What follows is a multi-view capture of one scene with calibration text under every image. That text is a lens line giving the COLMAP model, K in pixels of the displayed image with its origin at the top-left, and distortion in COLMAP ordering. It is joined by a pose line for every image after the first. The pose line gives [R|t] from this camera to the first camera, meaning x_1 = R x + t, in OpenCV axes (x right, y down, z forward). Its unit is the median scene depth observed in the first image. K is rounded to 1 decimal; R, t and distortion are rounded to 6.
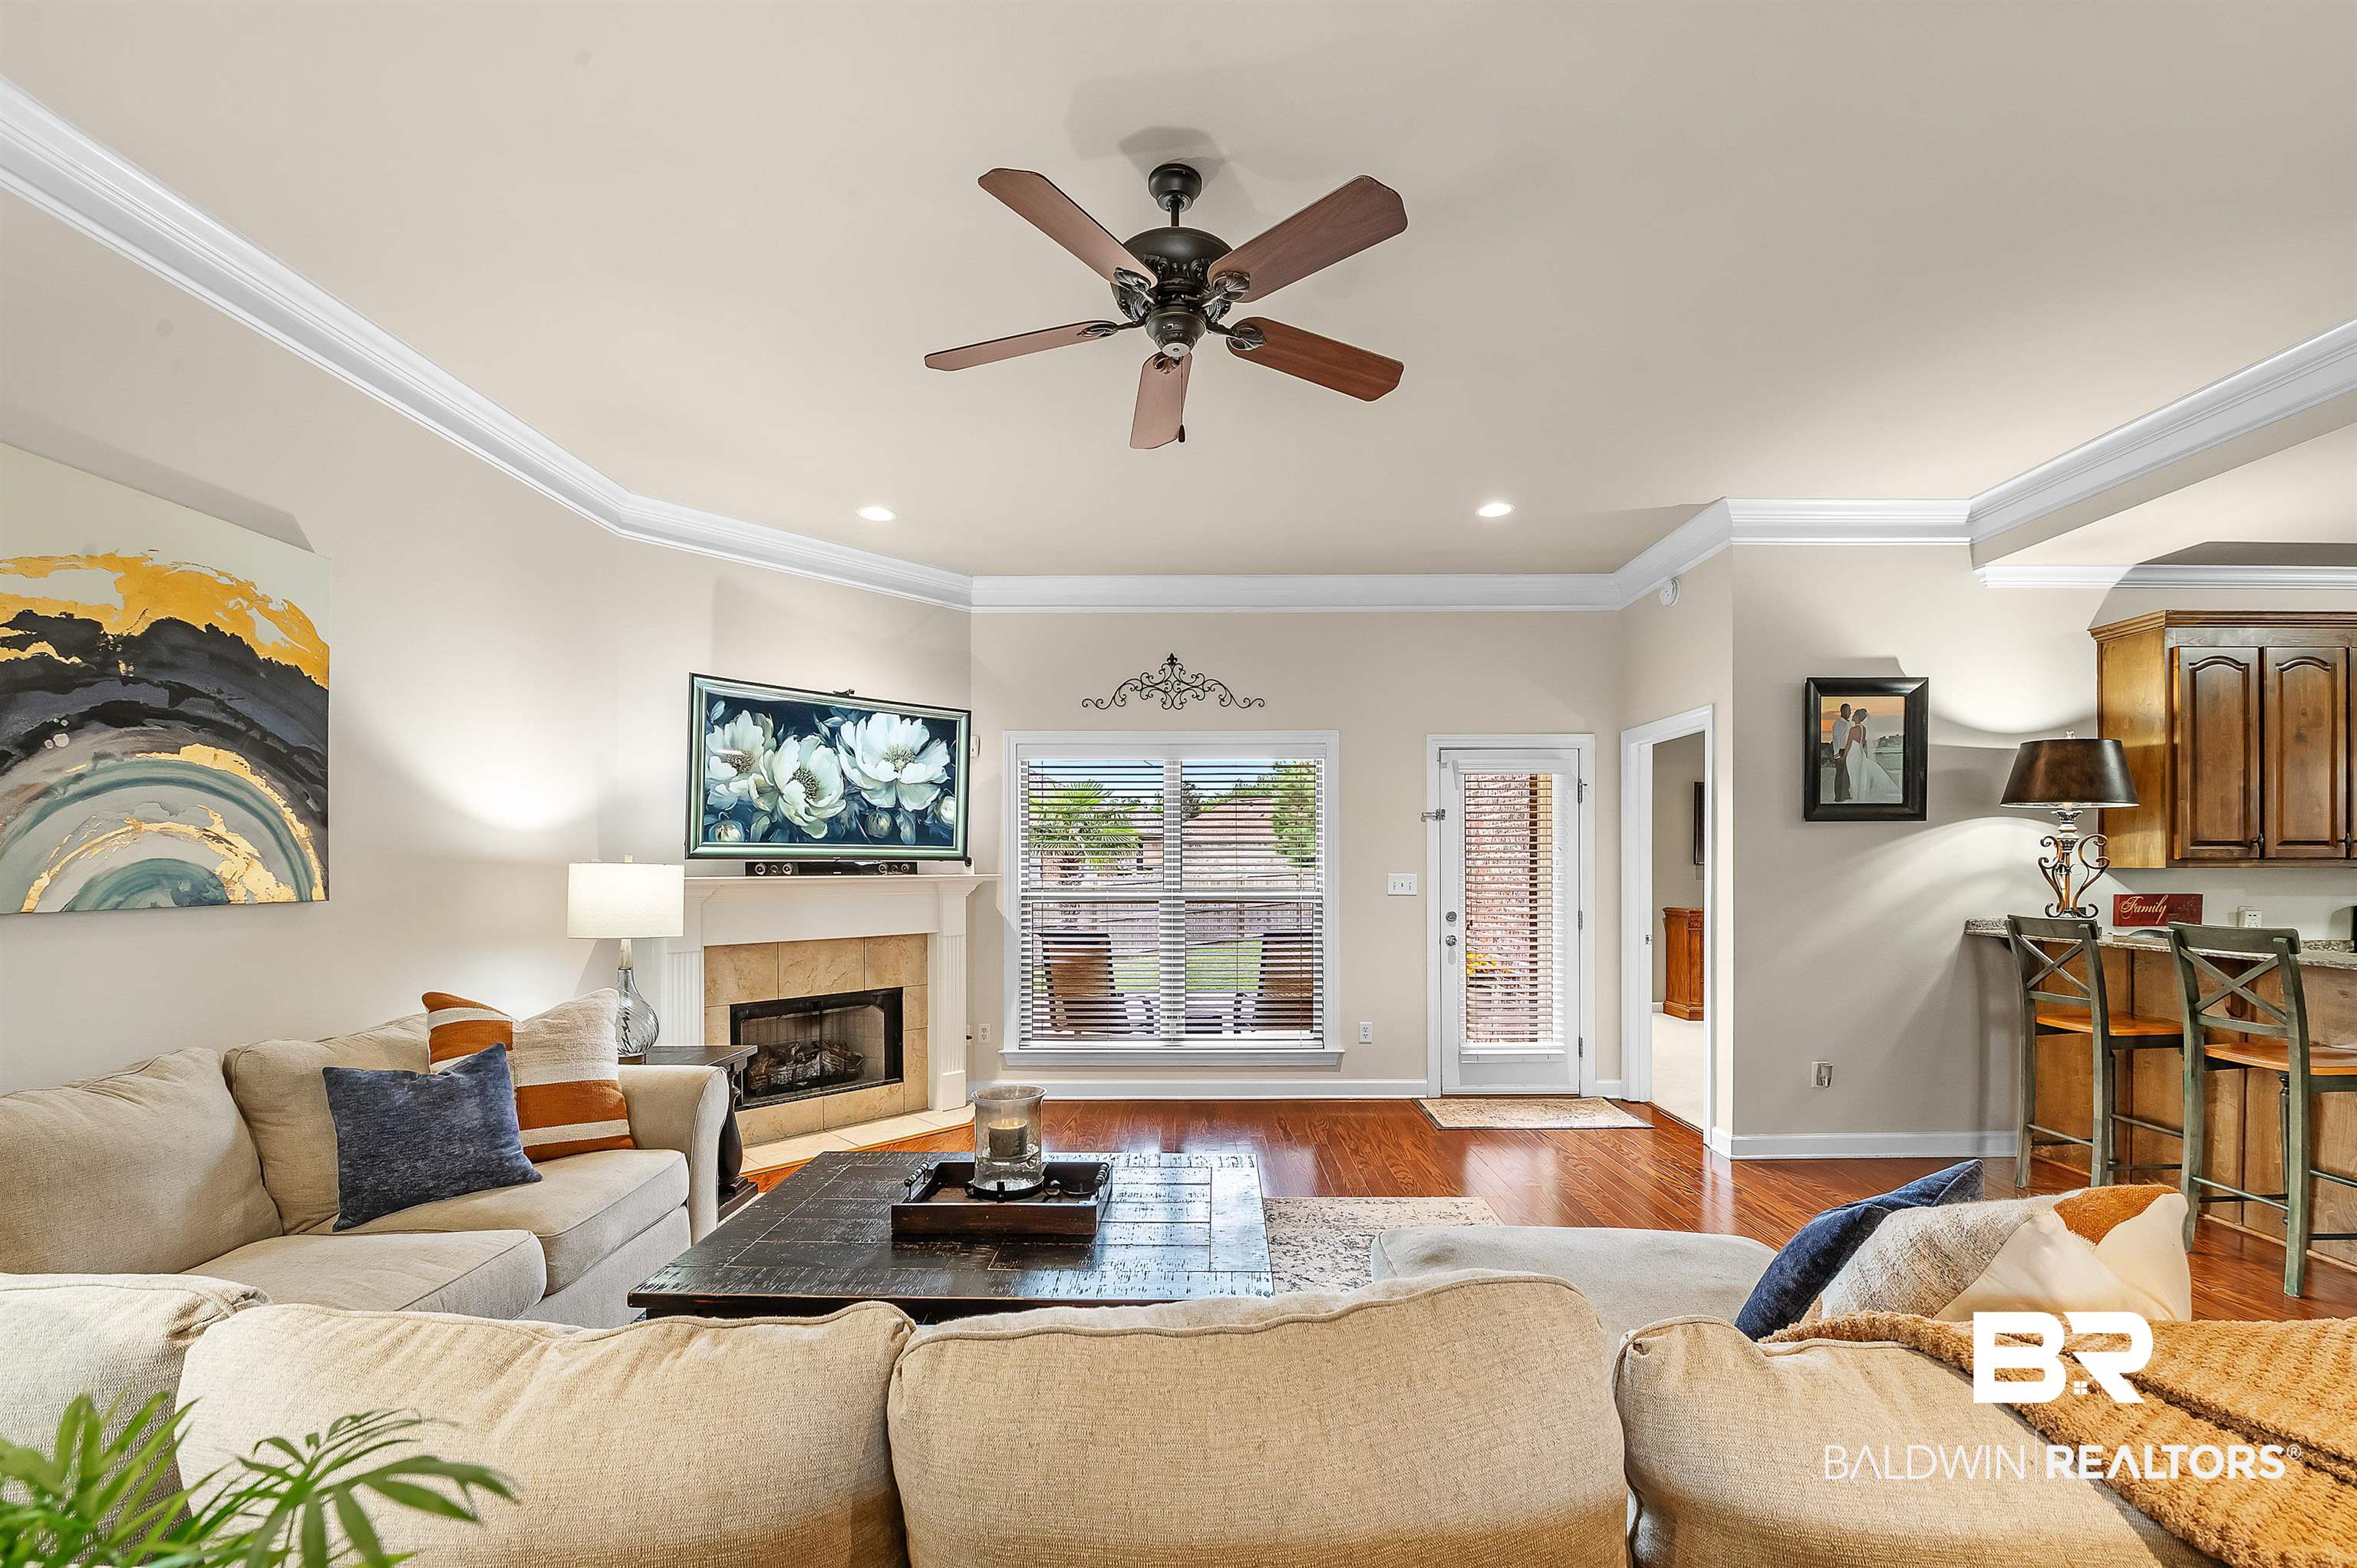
lens RADIAL K [[957.3, 0, 1196.3], [0, 957.3, 866.1], [0, 0, 1]] dist [-0.007634, -0.001161]
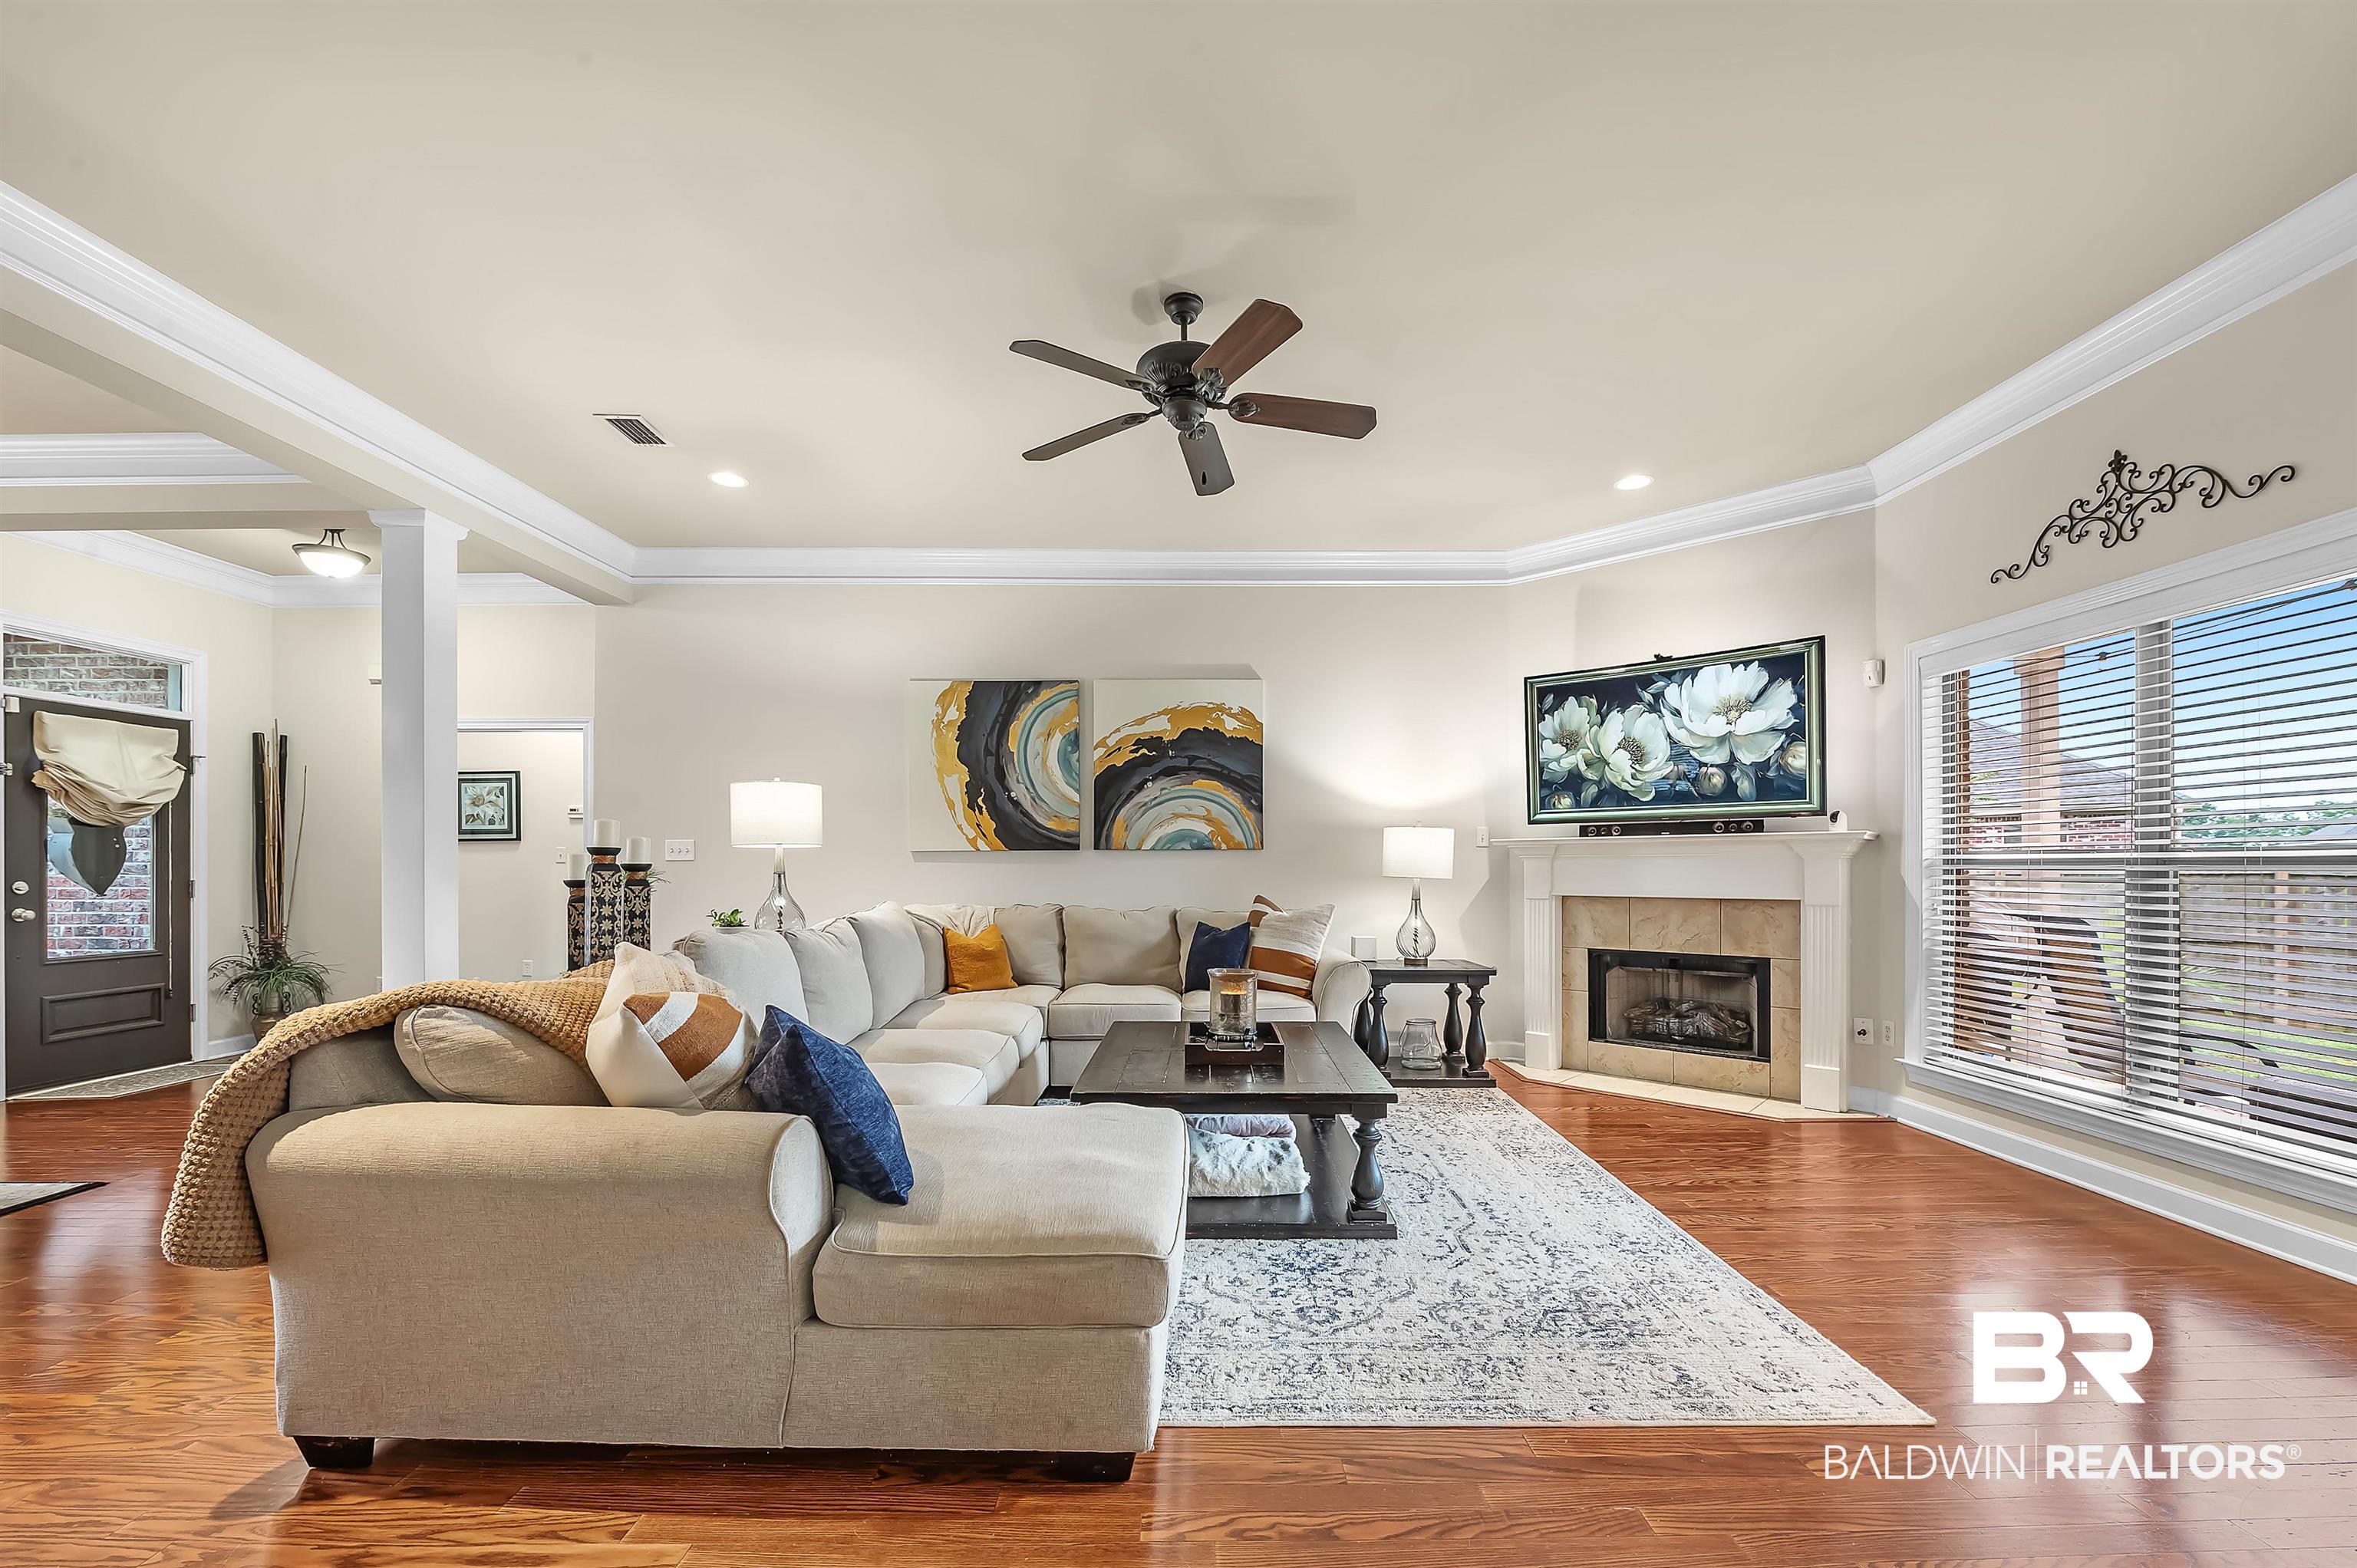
lens RADIAL K [[957.3, 0, 1193.7], [0, 957.3, 865.6], [0, 0, 1]] dist [-0.007634, -0.001161]
pose [[0.006848, 0.001226, -0.999976, 0.669529], [0.001996, 0.999997, 0.001240, 0.041159], [0.999975, -0.002005, 0.006846, 0.500857]]
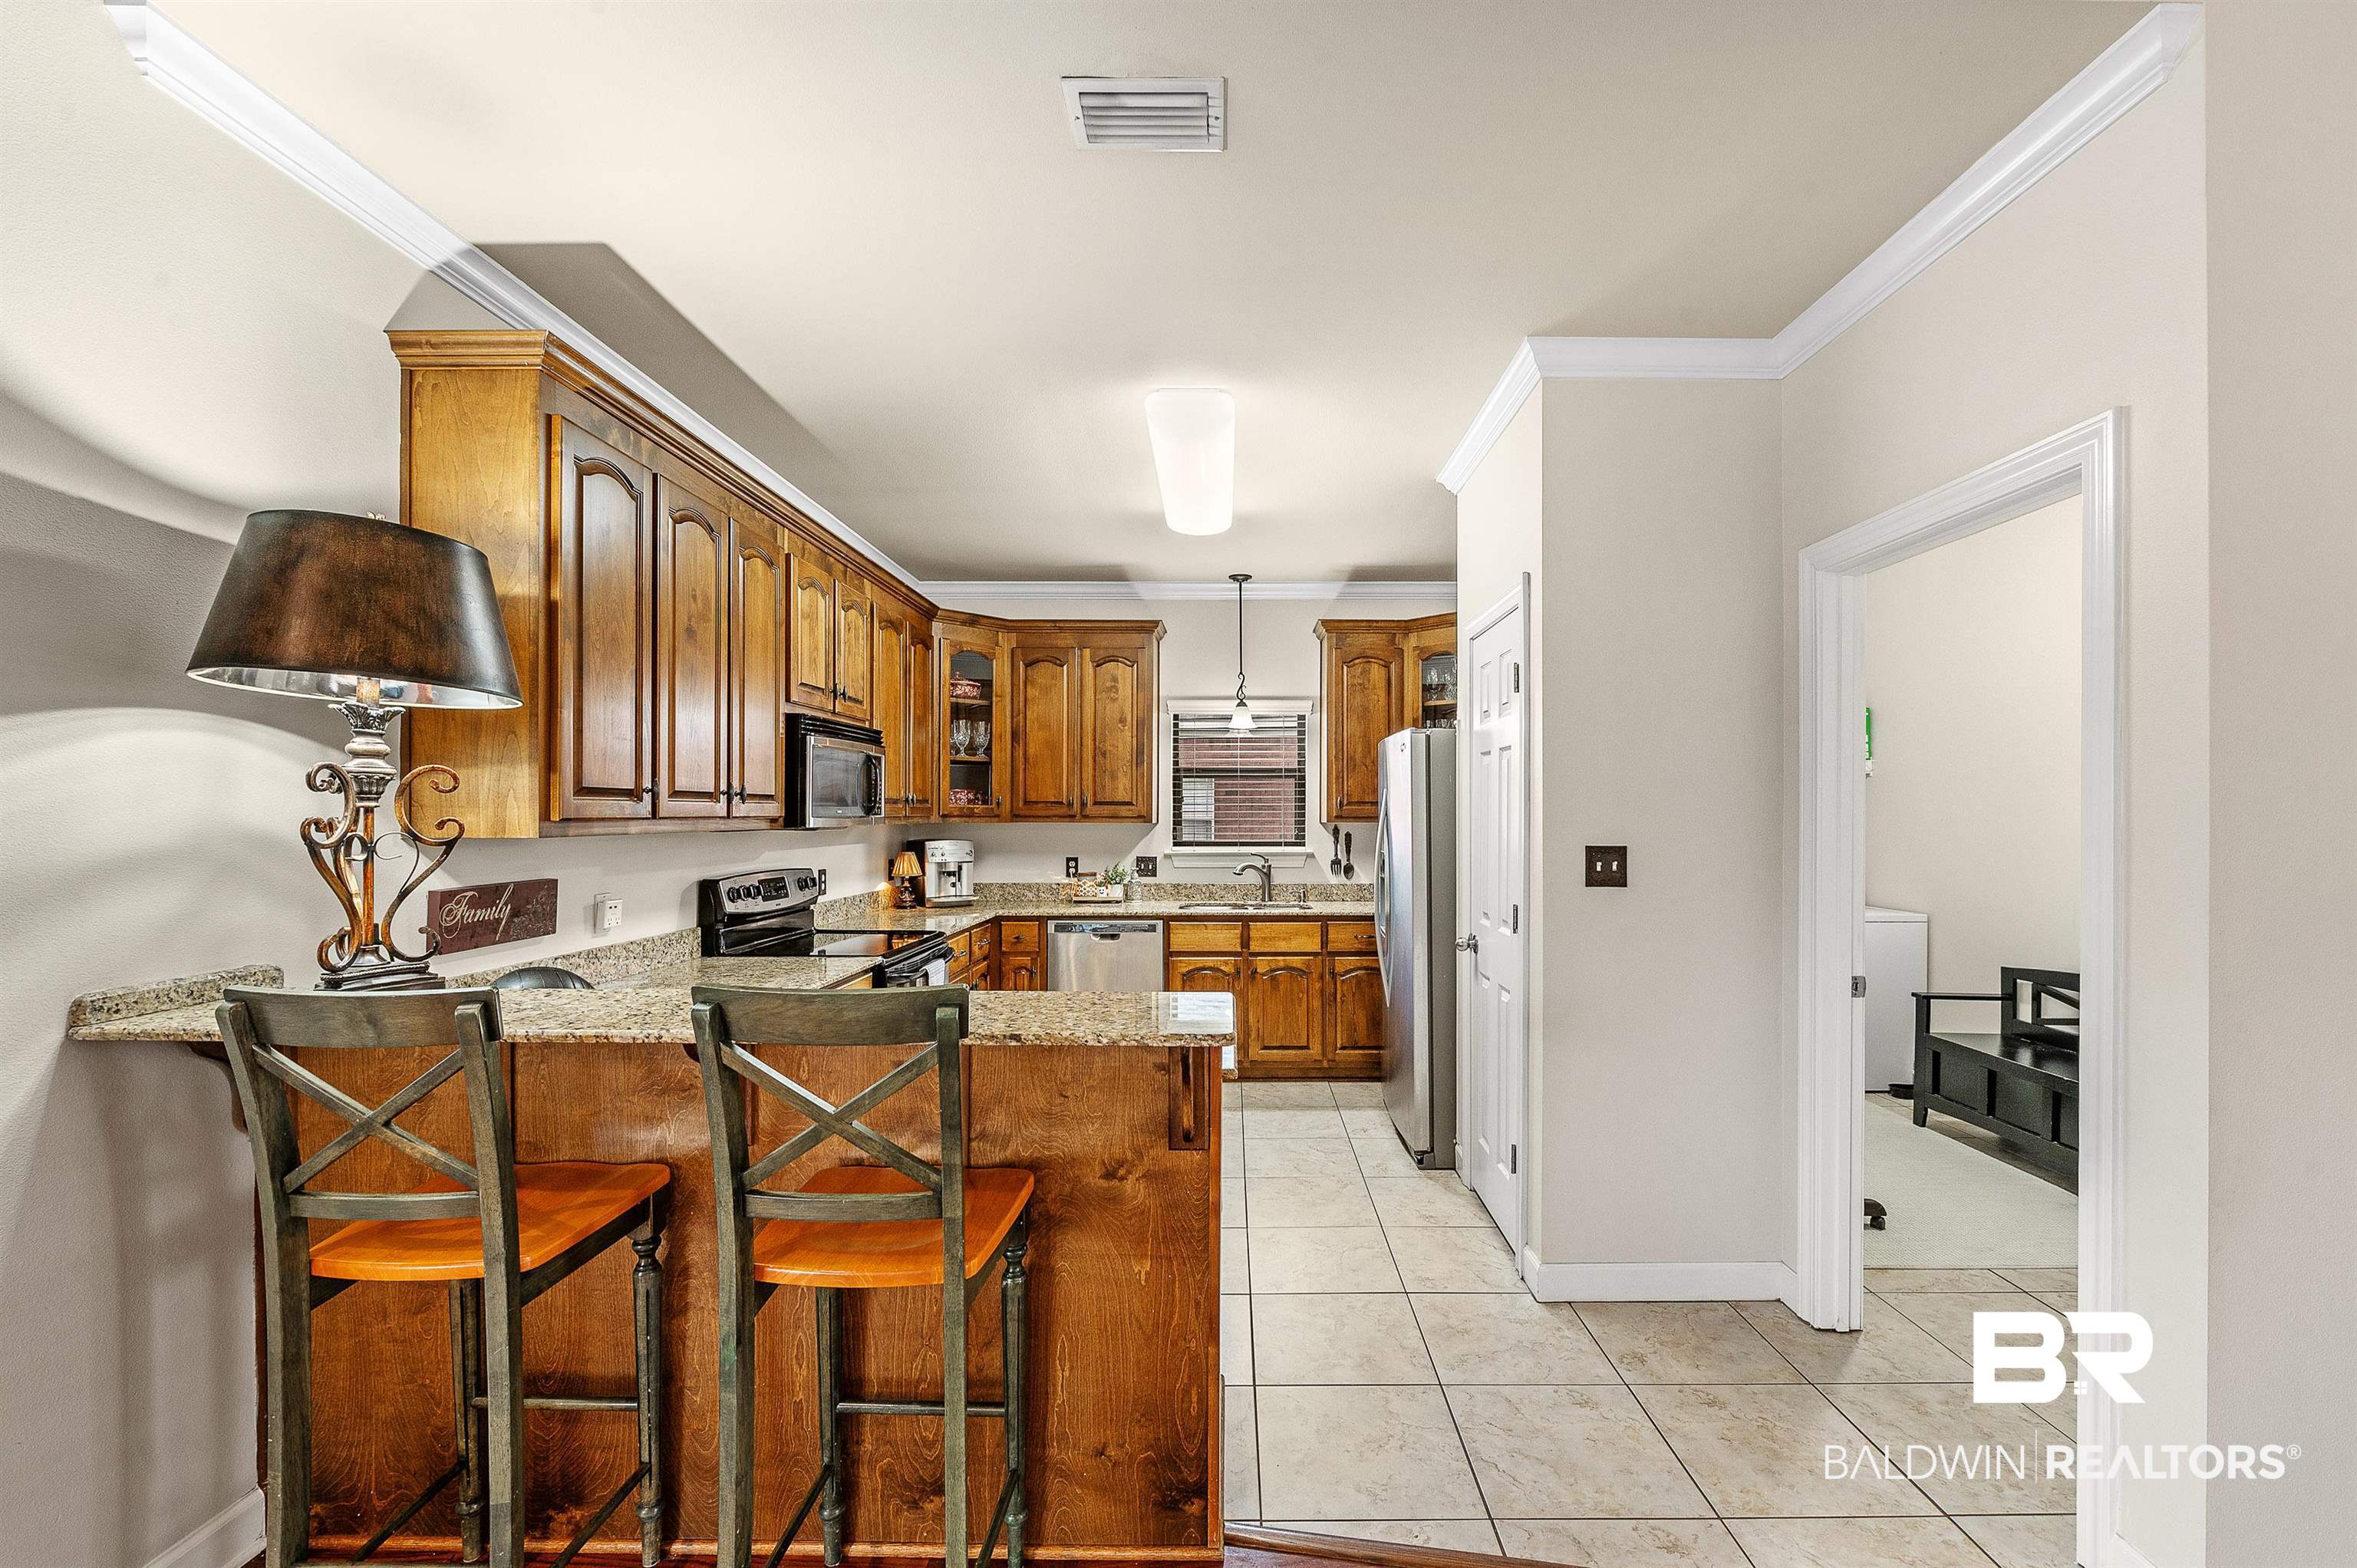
lens RADIAL K [[979.7, 0, 1229.8], [0, 979.7, 813.9], [0, 0, 1]] dist [-0.004157, -0.001233]
pose [[0.003833, 0.000715, 0.999992, 0.433305], [-0.000927, 0.999999, -0.000711, -0.009570], [-0.999992, -0.000925, 0.003834, 0.547538]]
